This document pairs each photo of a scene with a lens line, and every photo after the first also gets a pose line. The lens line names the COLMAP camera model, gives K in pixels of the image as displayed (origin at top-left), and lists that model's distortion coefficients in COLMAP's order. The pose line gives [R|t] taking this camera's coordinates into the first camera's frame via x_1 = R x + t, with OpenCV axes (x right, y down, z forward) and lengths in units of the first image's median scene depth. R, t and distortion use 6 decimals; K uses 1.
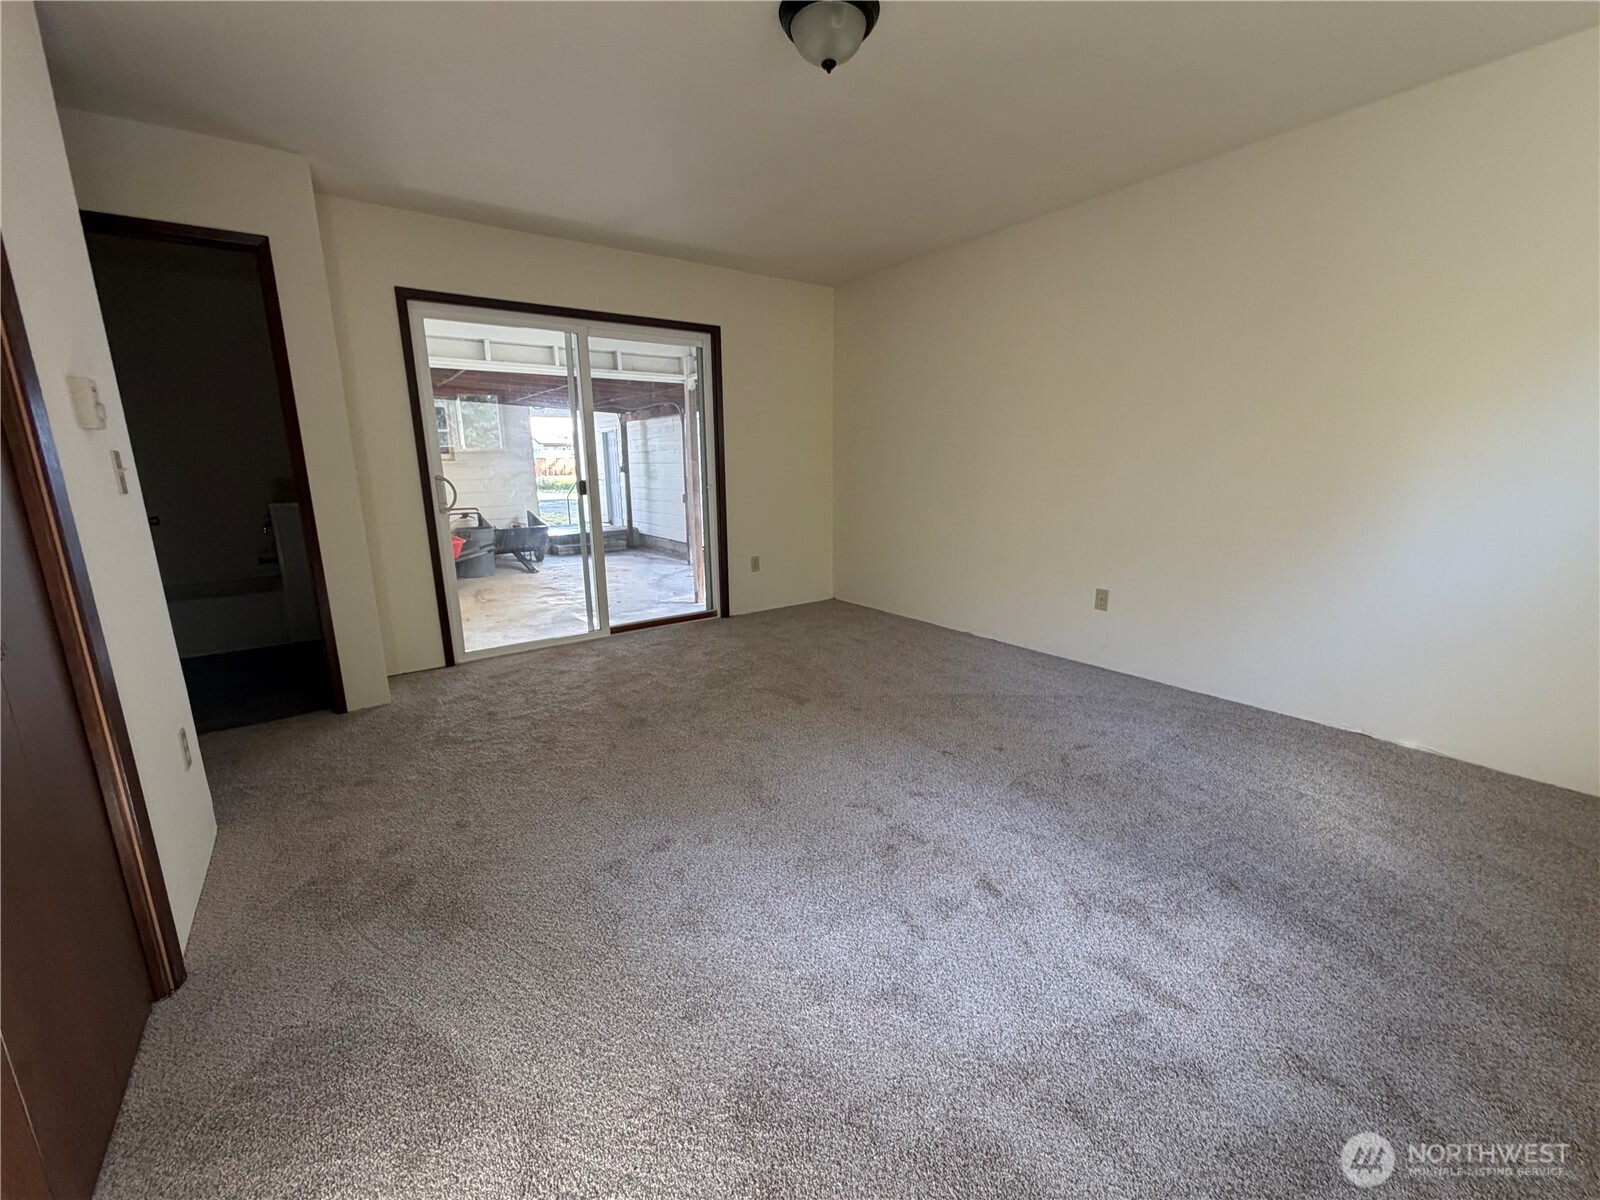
lens RADIAL K [[643.0, 0, 797.1], [0, 643.0, 600.1], [0, 0, 1]] dist [0.000079, 0.000158]
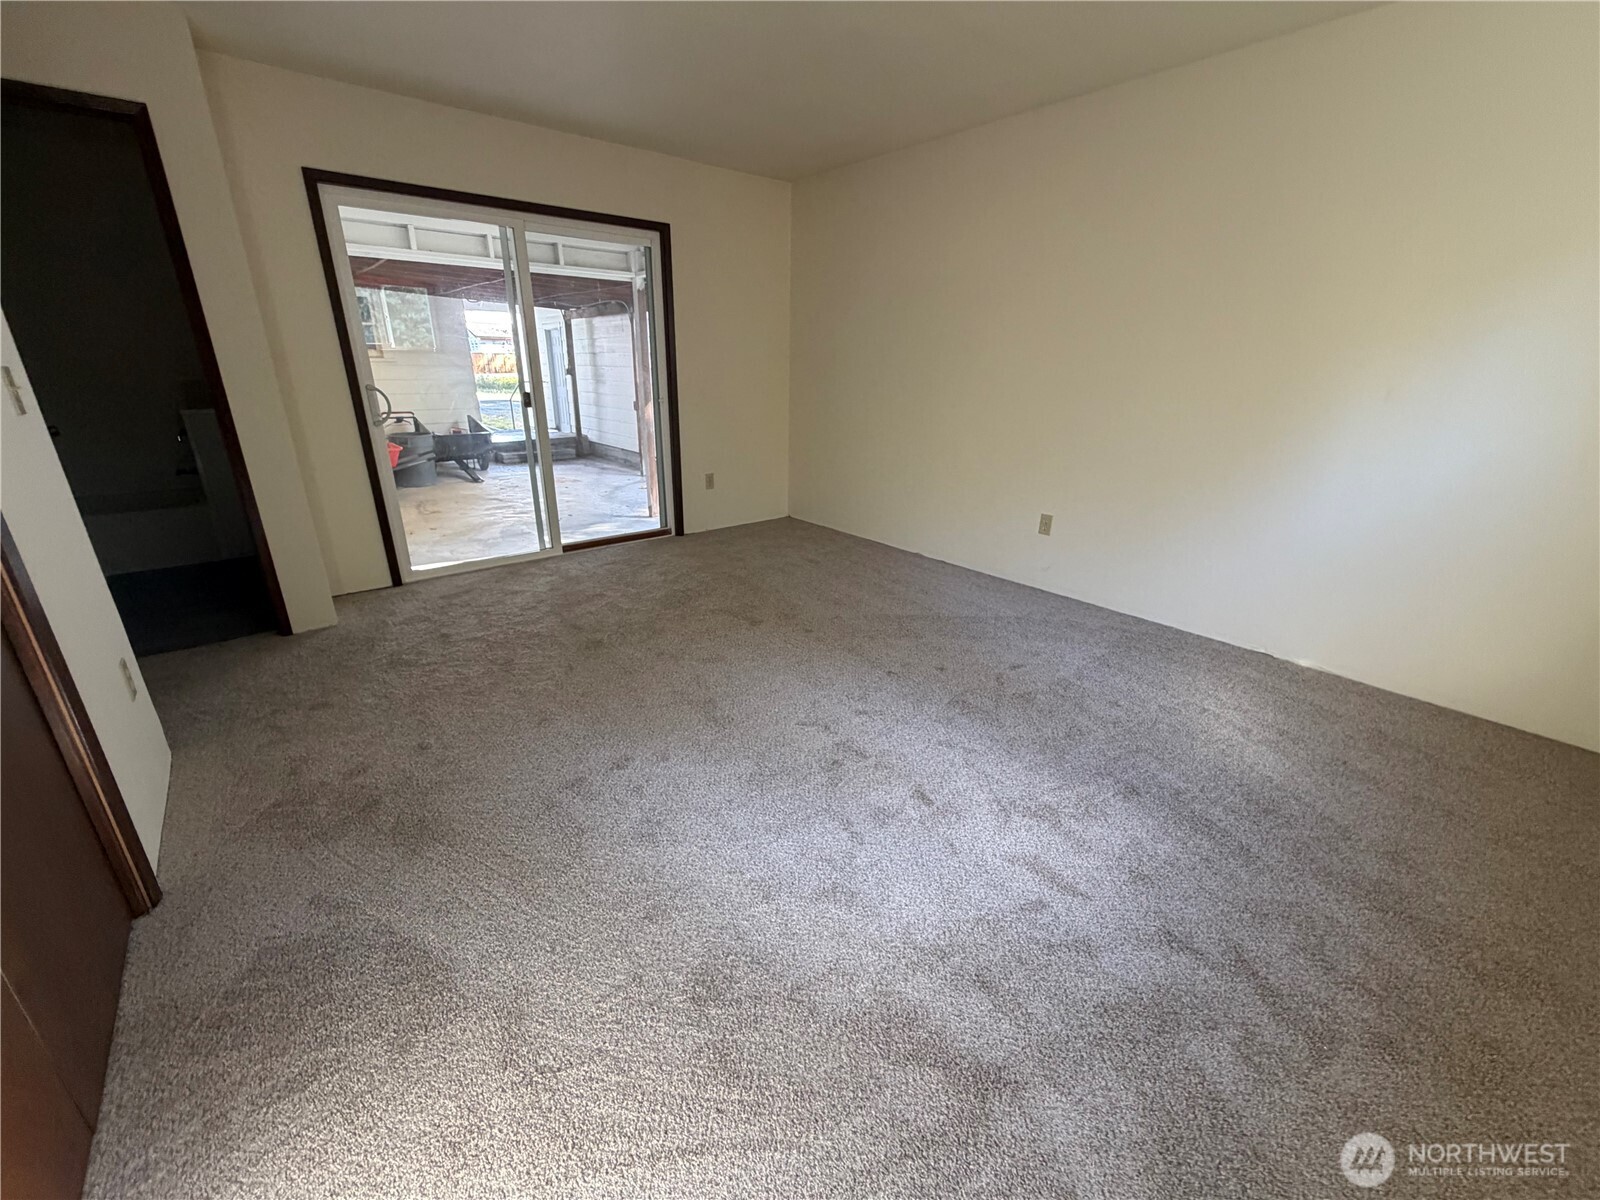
lens RADIAL K [[643.0, 0, 797.9], [0, 643.0, 599.2], [0, 0, 1]] dist [0.000079, 0.000158]
pose [[0.997693, 0.001491, 0.067868, 0.007679], [-0.010972, 0.990156, 0.139538, -0.036126], [-0.066992, -0.139961, 0.987888, -0.026187]]
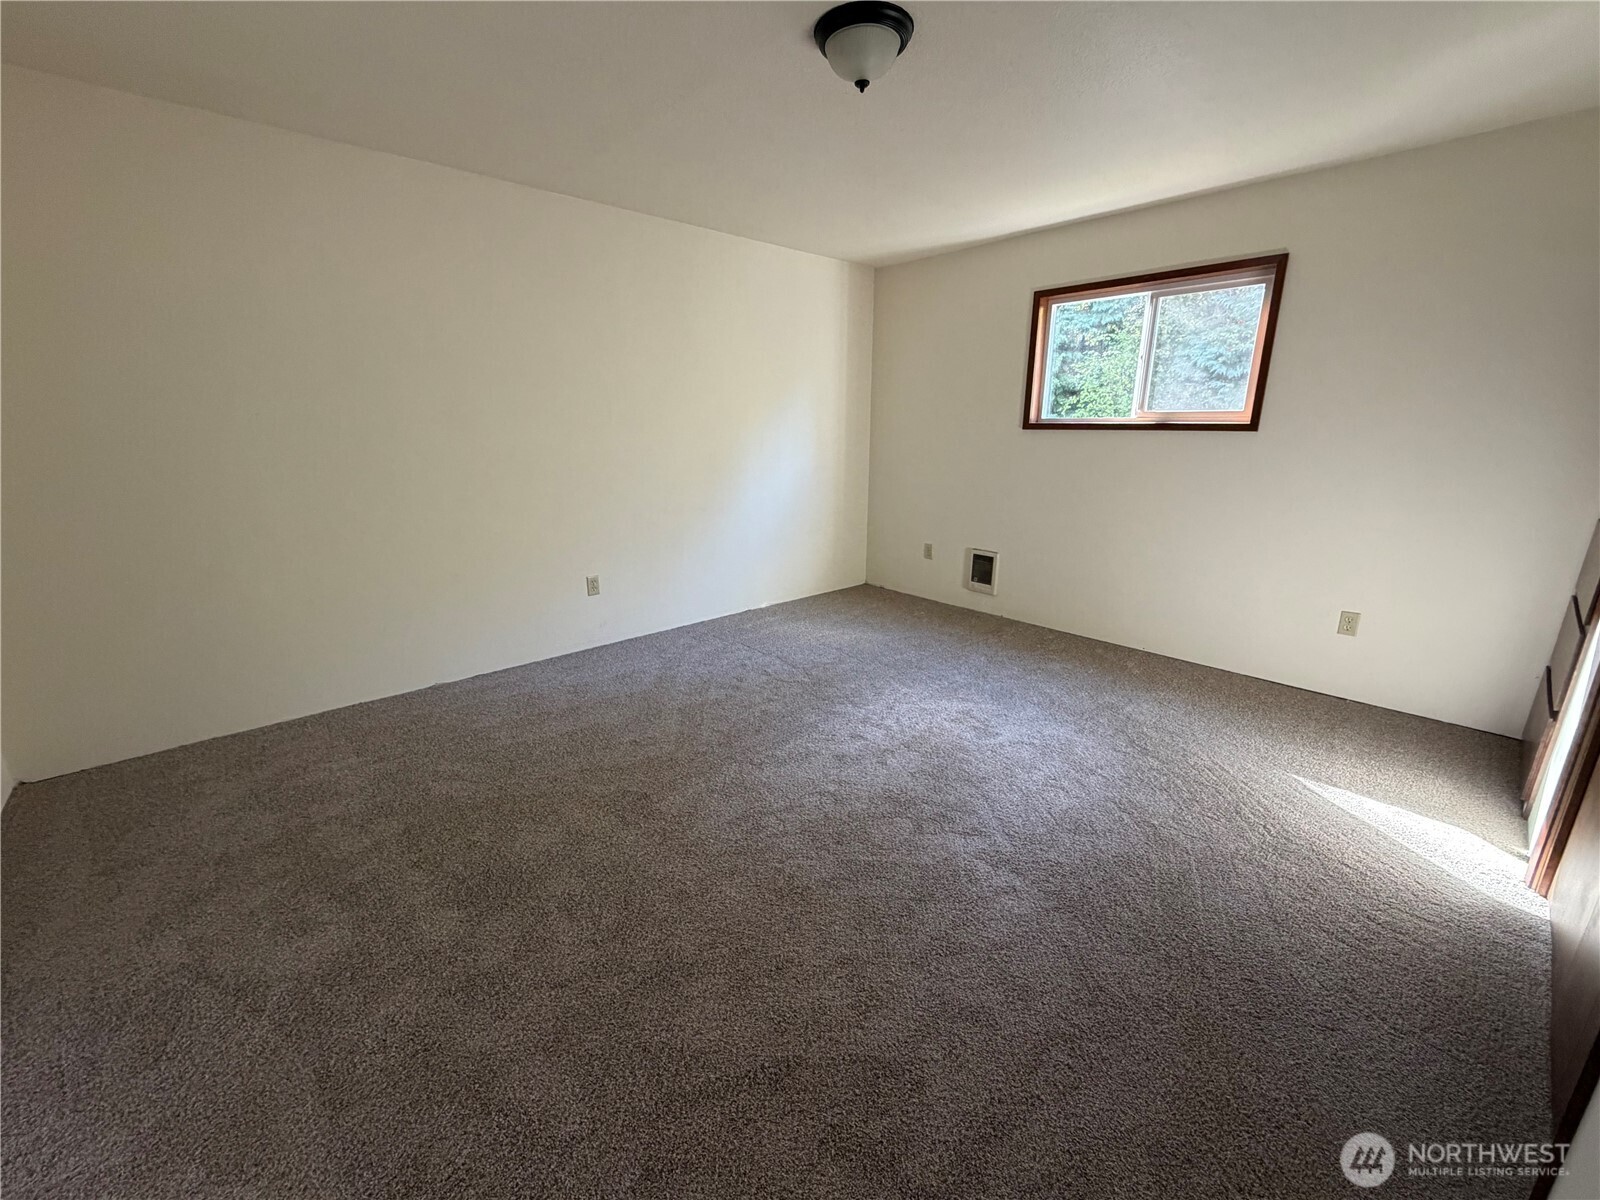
lens RADIAL K [[643.0, 0, 798.4], [0, 643.0, 599.7], [0, 0, 1]] dist [0.000079, 0.000158]
pose [[-0.104781, -0.252533, 0.961898, -0.999996], [0.213244, 0.939020, 0.269755, -0.323498], [-0.971364, 0.233384, -0.044540, 1.186147]]
